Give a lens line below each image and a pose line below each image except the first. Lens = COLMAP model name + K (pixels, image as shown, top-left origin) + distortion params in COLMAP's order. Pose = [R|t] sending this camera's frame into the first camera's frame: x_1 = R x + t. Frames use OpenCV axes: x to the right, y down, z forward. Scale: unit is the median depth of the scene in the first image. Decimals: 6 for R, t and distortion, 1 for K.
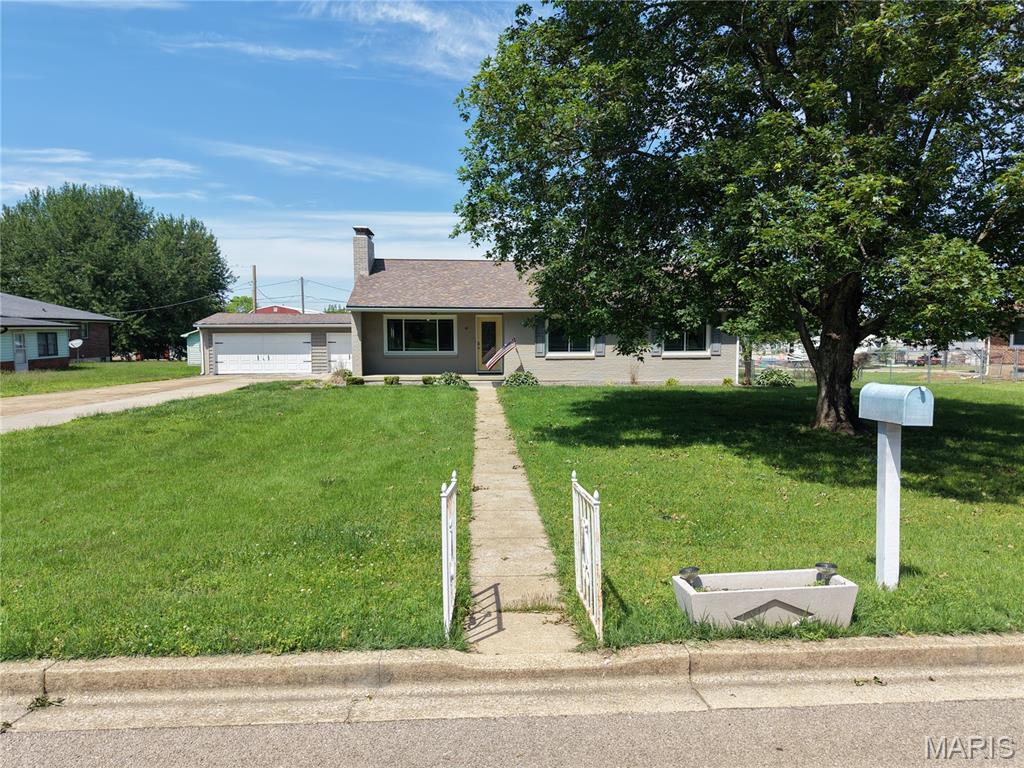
lens RADIAL K [[702.8, 0, 512.0], [0, 702.8, 384.0], [0, 0, 1]] dist [0.011570, 0.002611]
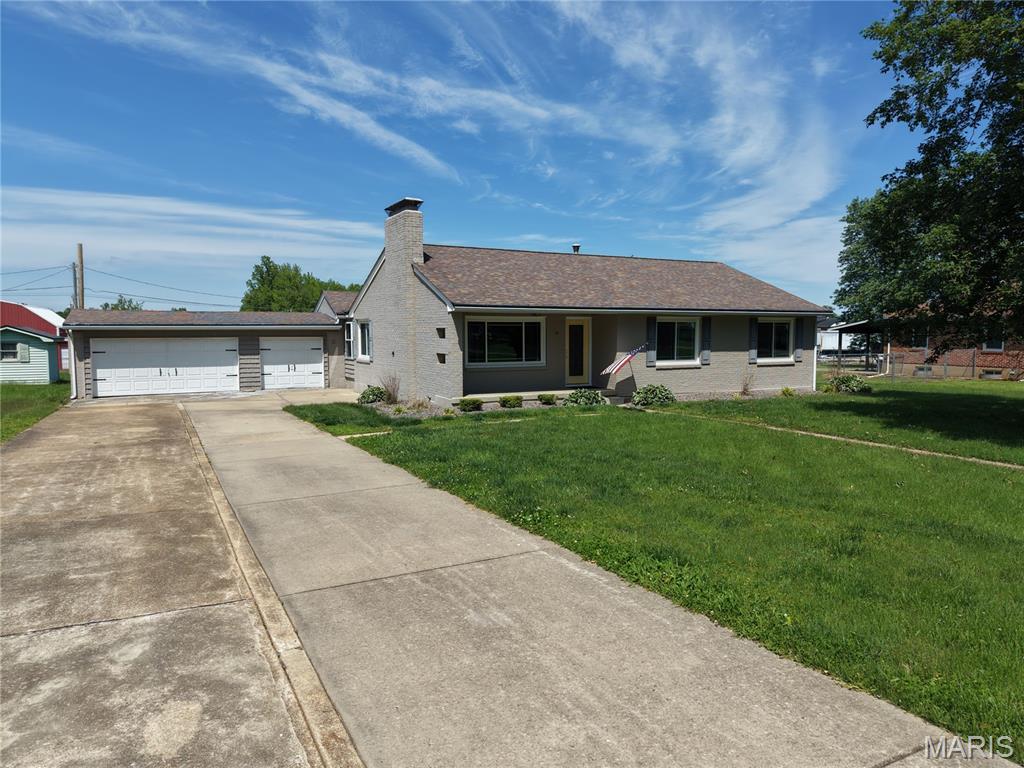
lens RADIAL K [[702.8, 0, 512.0], [0, 702.8, 384.0], [0, 0, 1]] dist [0.011570, 0.002611]
pose [[0.907001, -0.028994, 0.420128, -0.458041], [0.029012, 0.999559, 0.006347, -0.026384], [-0.420127, 0.006432, 0.907443, 0.274259]]
